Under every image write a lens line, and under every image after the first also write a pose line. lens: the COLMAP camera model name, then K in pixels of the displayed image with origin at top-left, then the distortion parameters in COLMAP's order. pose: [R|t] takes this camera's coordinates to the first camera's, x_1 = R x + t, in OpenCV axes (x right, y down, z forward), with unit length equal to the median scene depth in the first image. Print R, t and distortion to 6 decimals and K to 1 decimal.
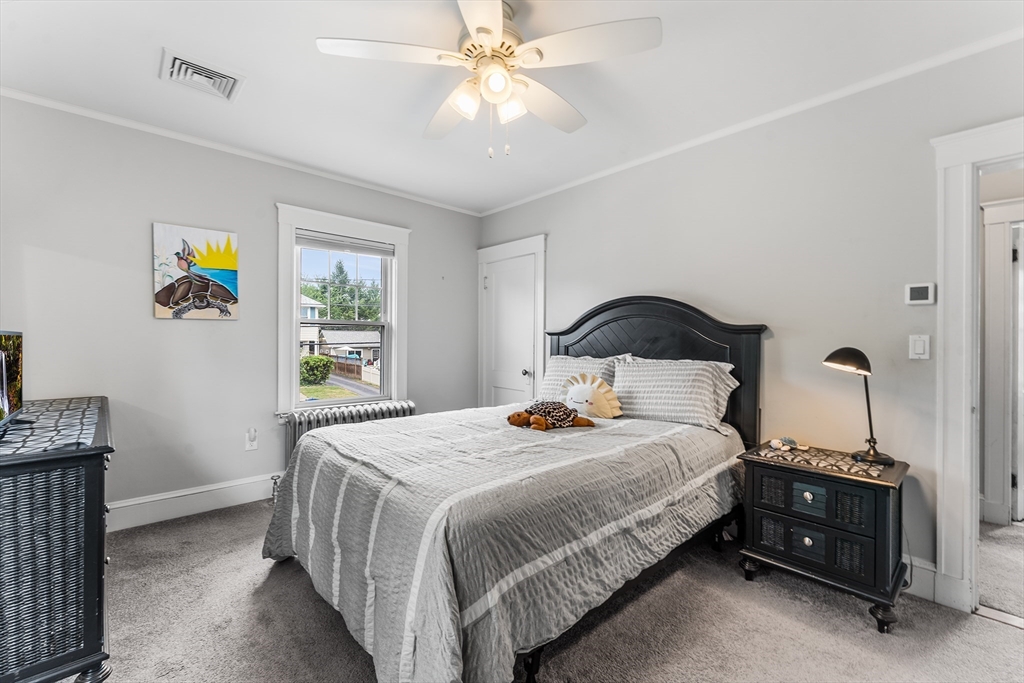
lens RADIAL K [[422.9, 0, 508.7], [0, 422.9, 341.6], [0, 0, 1]] dist [-0.002095, 0.000839]
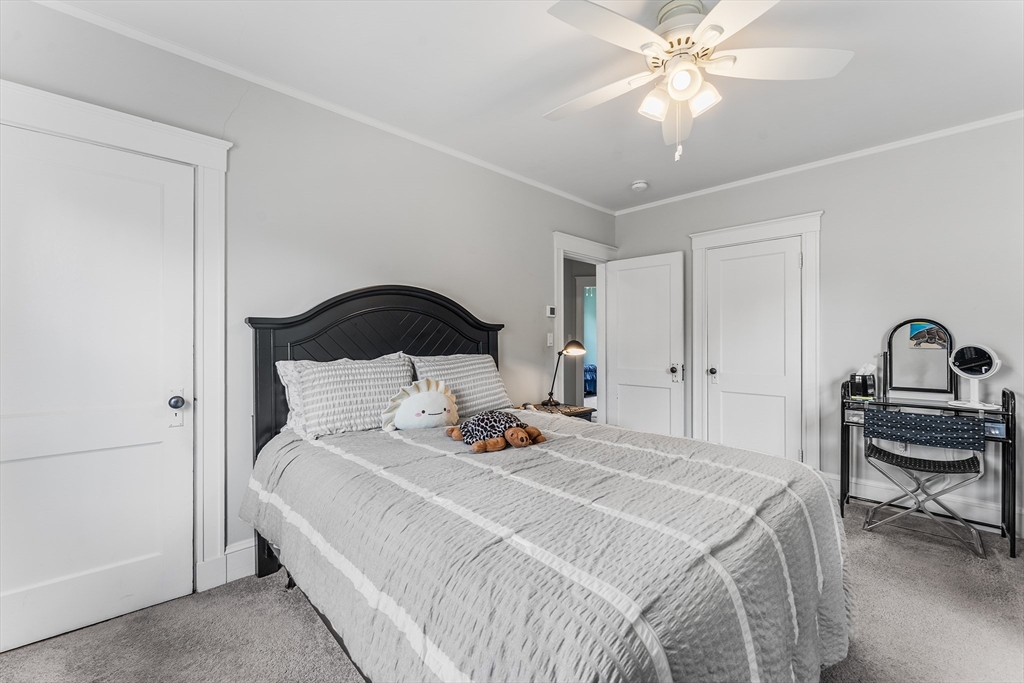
lens RADIAL K [[422.9, 0, 507.7], [0, 422.9, 337.0], [0, 0, 1]] dist [-0.002095, 0.000839]
pose [[-0.025967, -0.005881, 0.999646, -0.884070], [-0.001120, 0.999982, 0.005854, -0.009563], [-0.999662, -0.000968, -0.025973, 1.219166]]
